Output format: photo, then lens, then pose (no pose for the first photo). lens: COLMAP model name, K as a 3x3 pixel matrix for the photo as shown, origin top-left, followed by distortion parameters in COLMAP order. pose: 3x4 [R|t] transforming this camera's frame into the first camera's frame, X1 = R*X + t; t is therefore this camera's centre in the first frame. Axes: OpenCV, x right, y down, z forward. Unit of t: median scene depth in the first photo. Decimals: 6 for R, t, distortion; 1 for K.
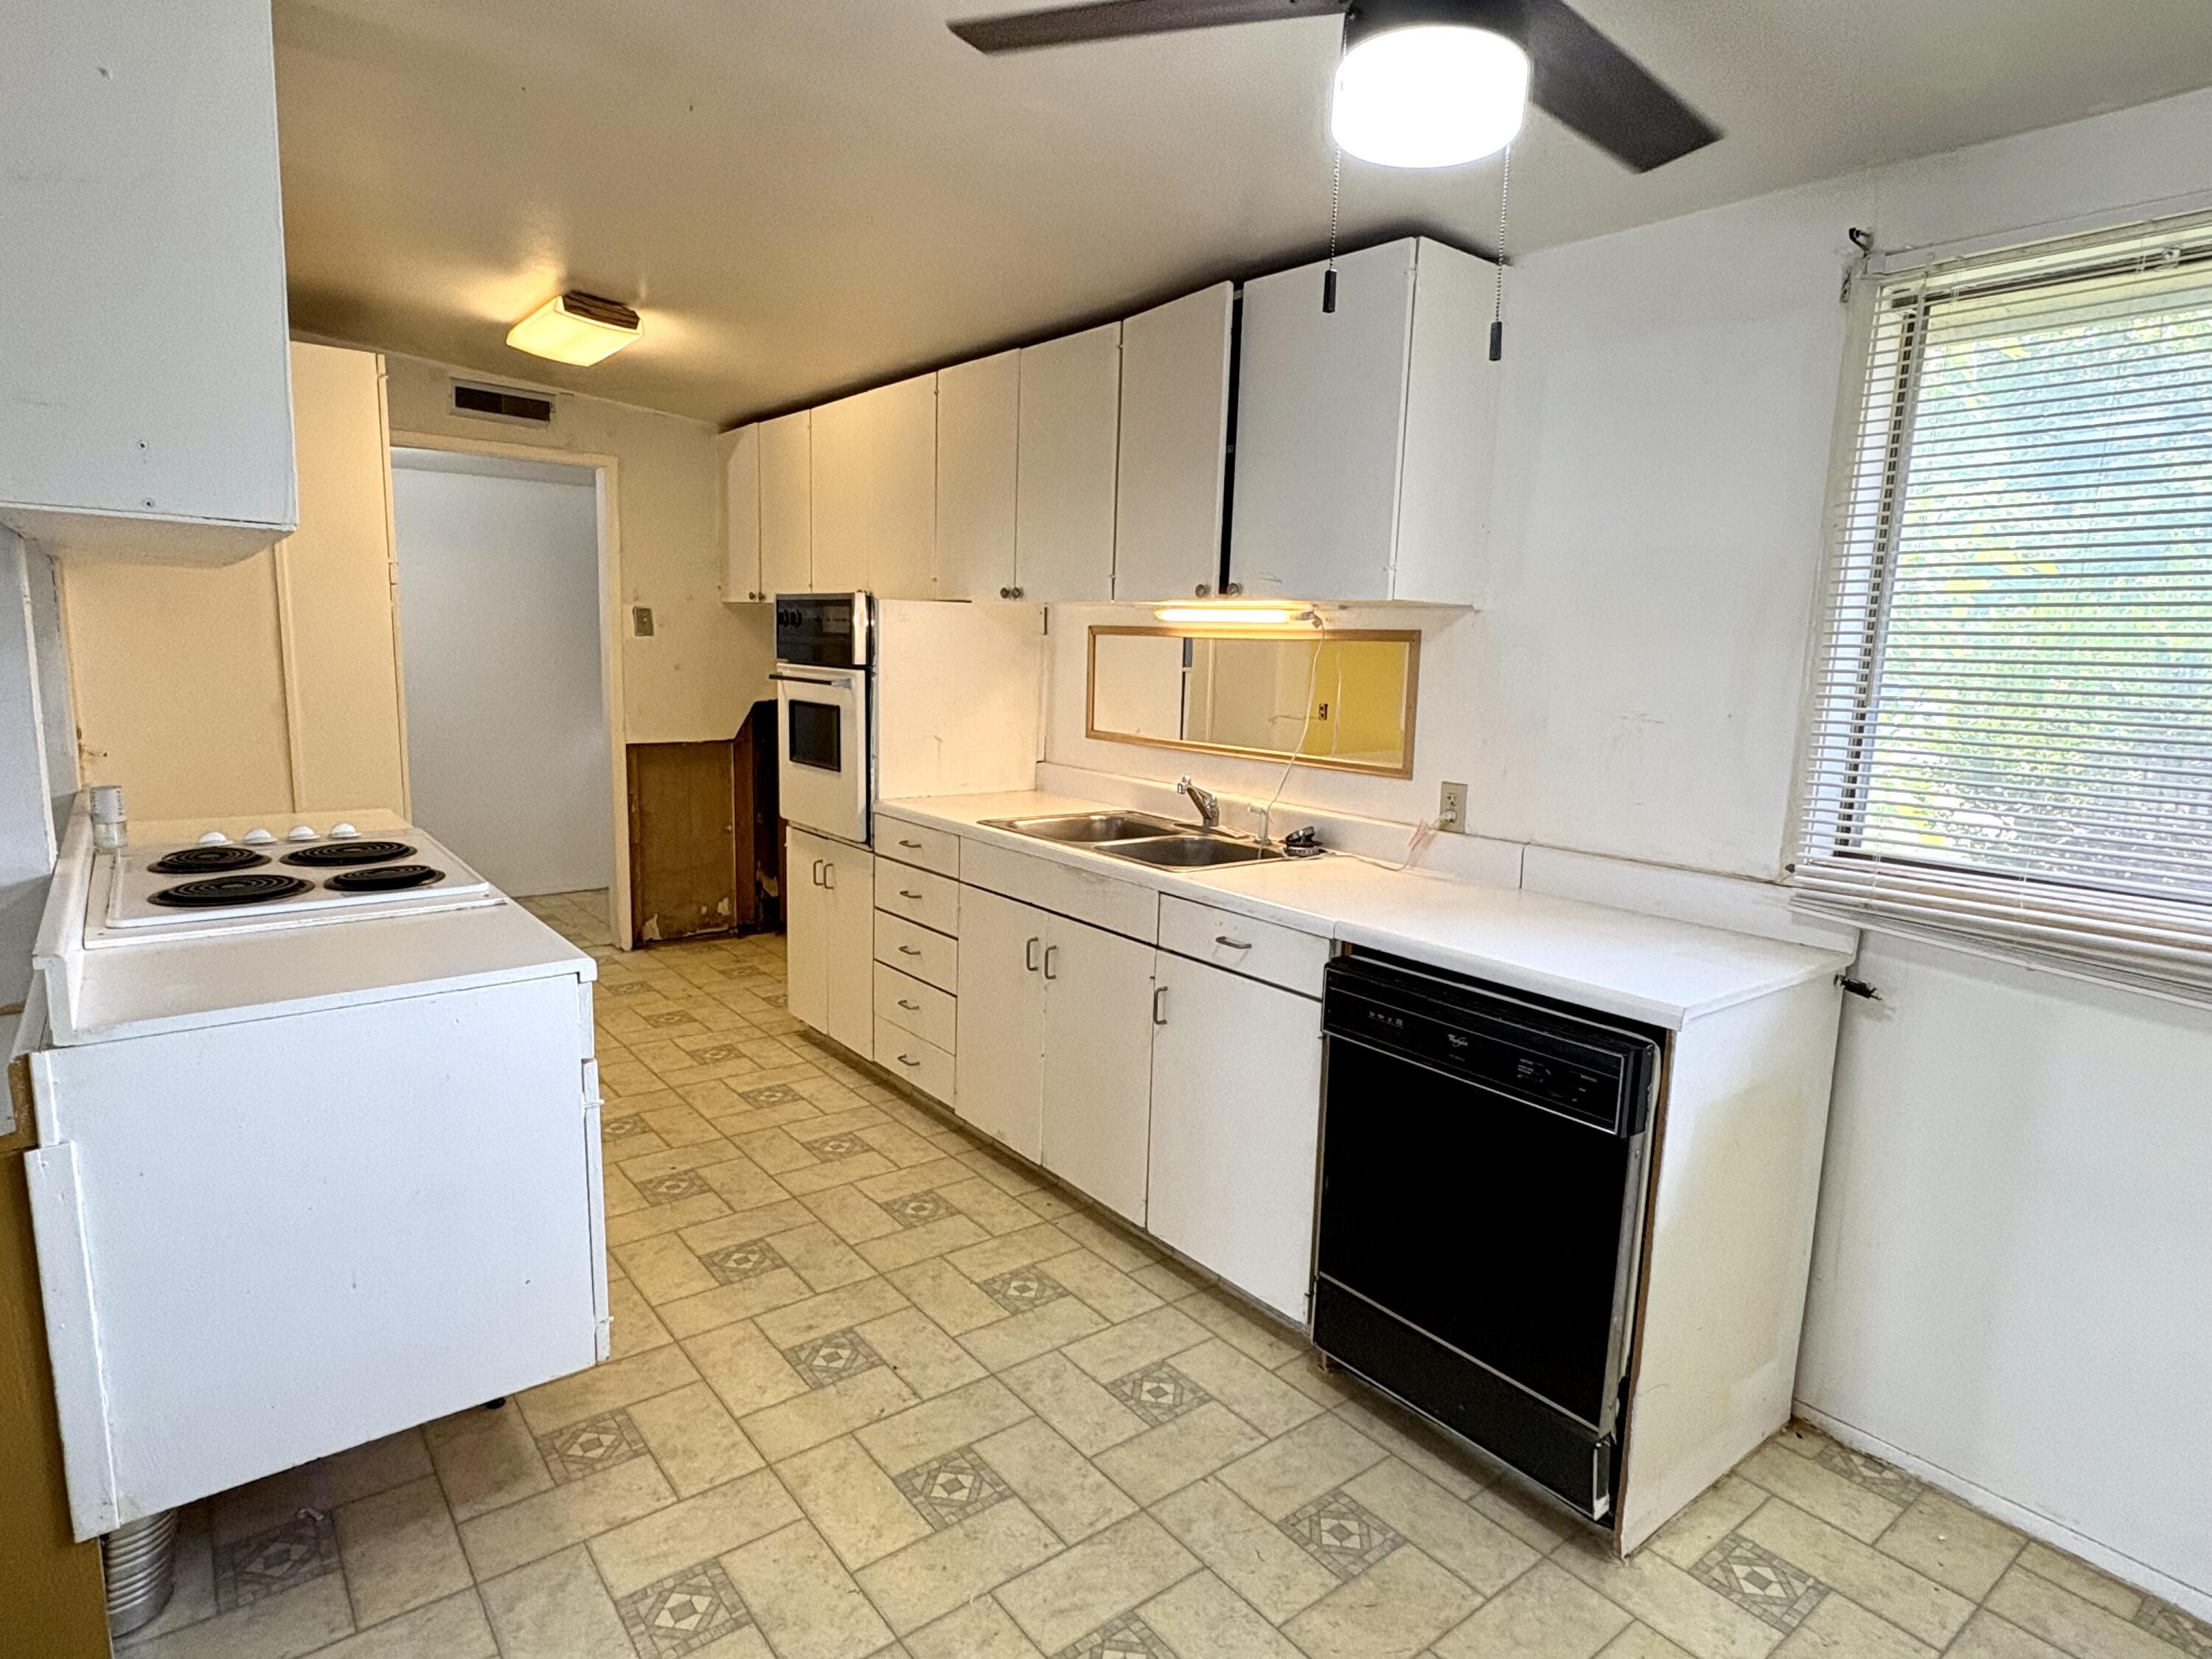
lens RADIAL K [[1234.0, 0, 1105.7], [0, 1234.0, 837.1], [0, 0, 1]] dist [-0.002054, 0.003890]
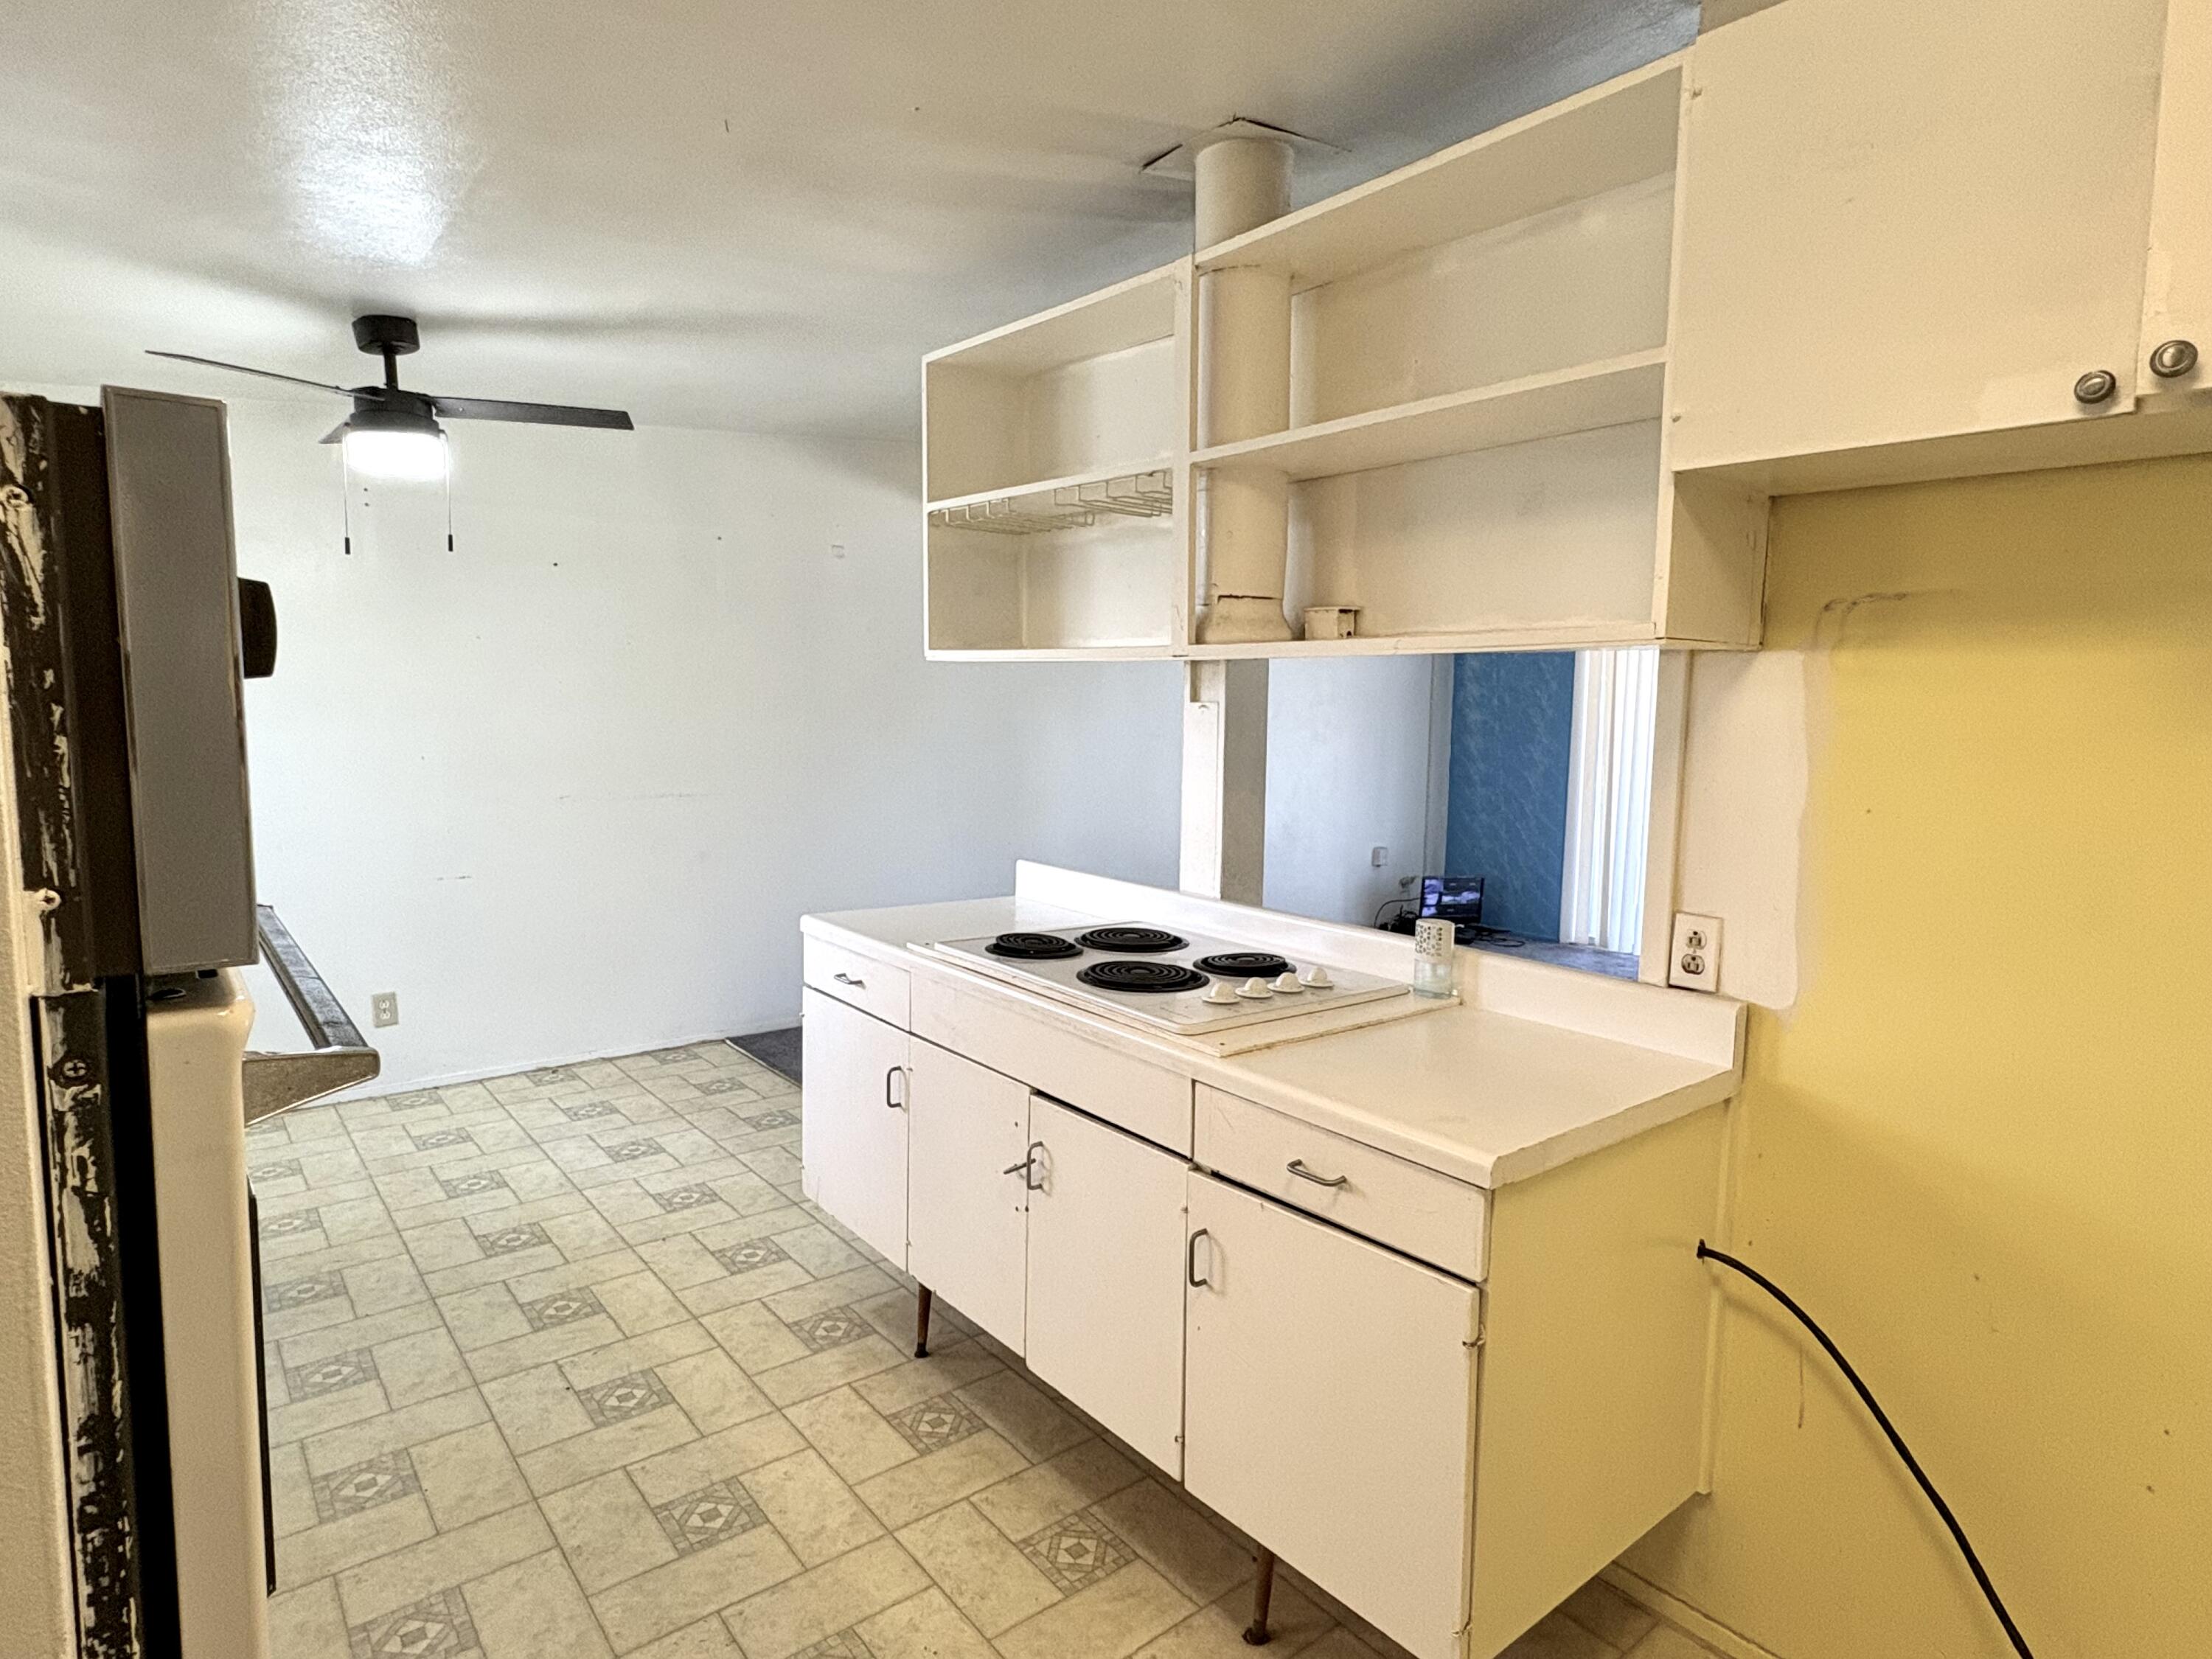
lens RADIAL K [[1234.0, 0, 1110.7], [0, 1234.0, 825.2], [0, 0, 1]] dist [-0.002054, 0.003890]
pose [[-0.998623, -0.049053, -0.018612, -0.616640], [-0.052190, 0.965065, 0.256760, -0.343496], [0.005367, 0.257378, -0.966296, 1.982483]]
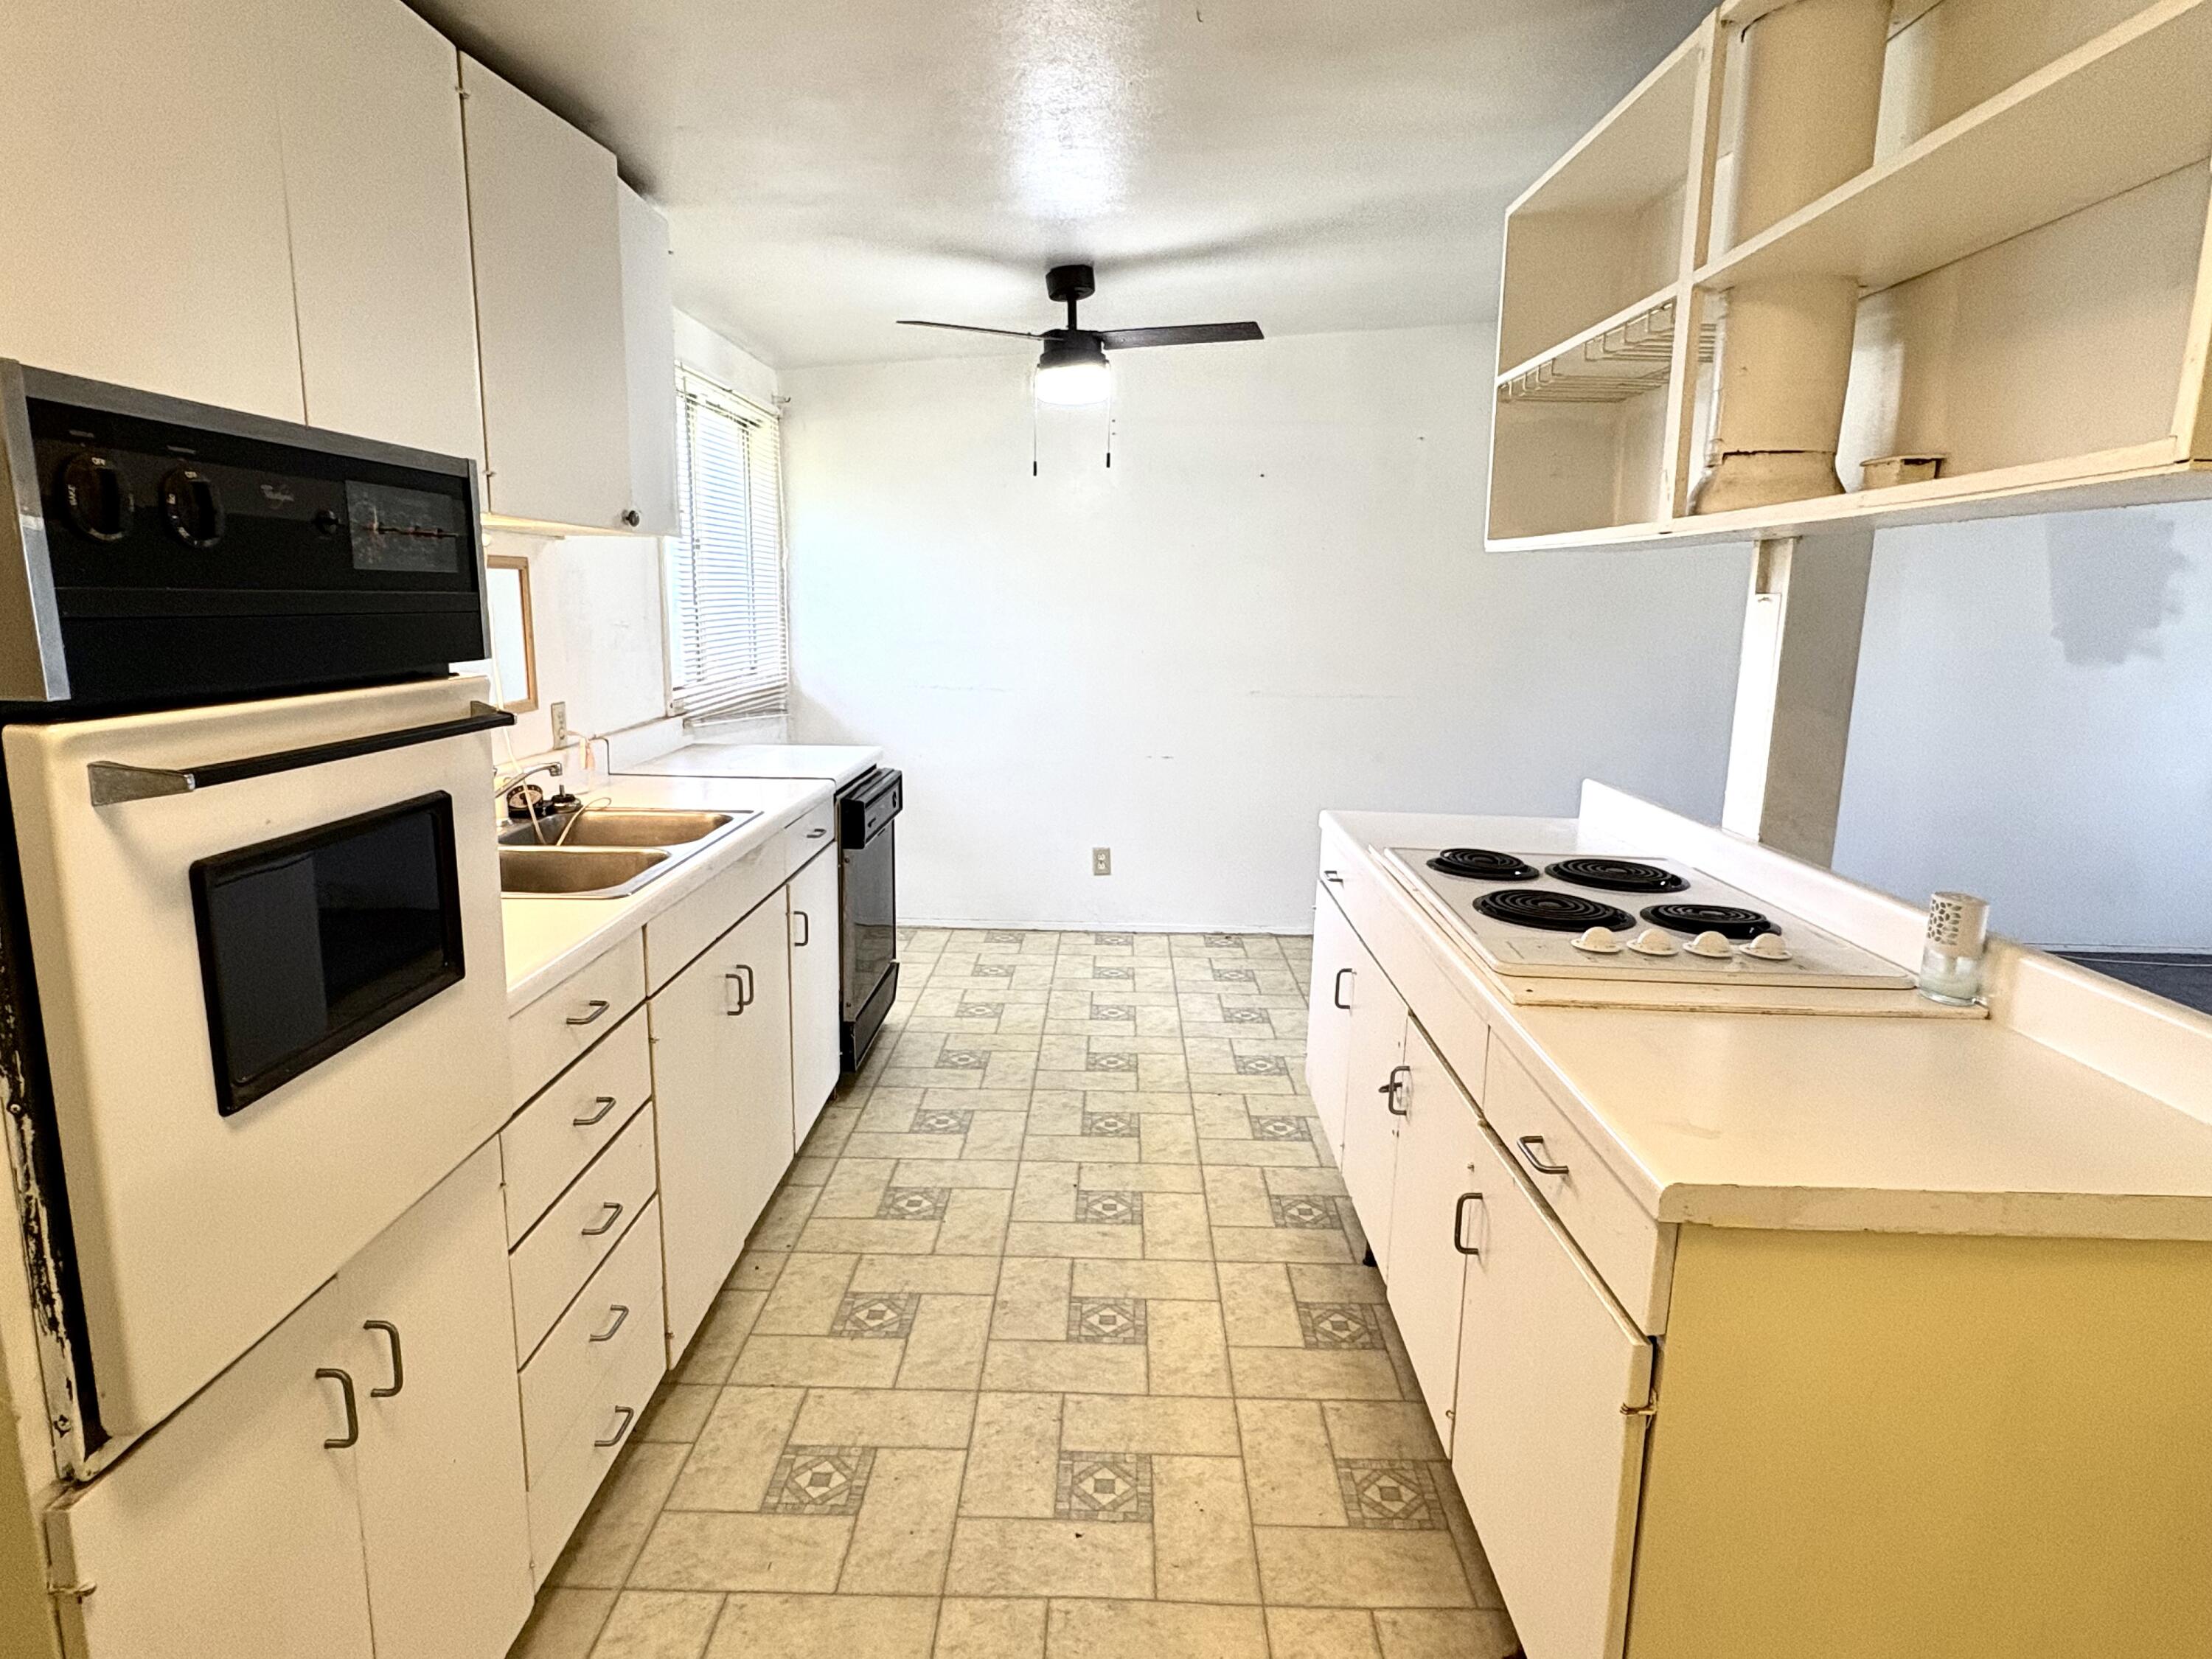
lens RADIAL K [[1234.0, 0, 1095.8], [0, 1234.0, 828.5], [0, 0, 1]] dist [-0.002054, 0.003890]
pose [[-0.776062, -0.162322, 0.609409, -0.923284], [0.056022, 0.944745, 0.322983, -0.321563], [-0.628163, 0.284795, -0.724087, 1.862759]]
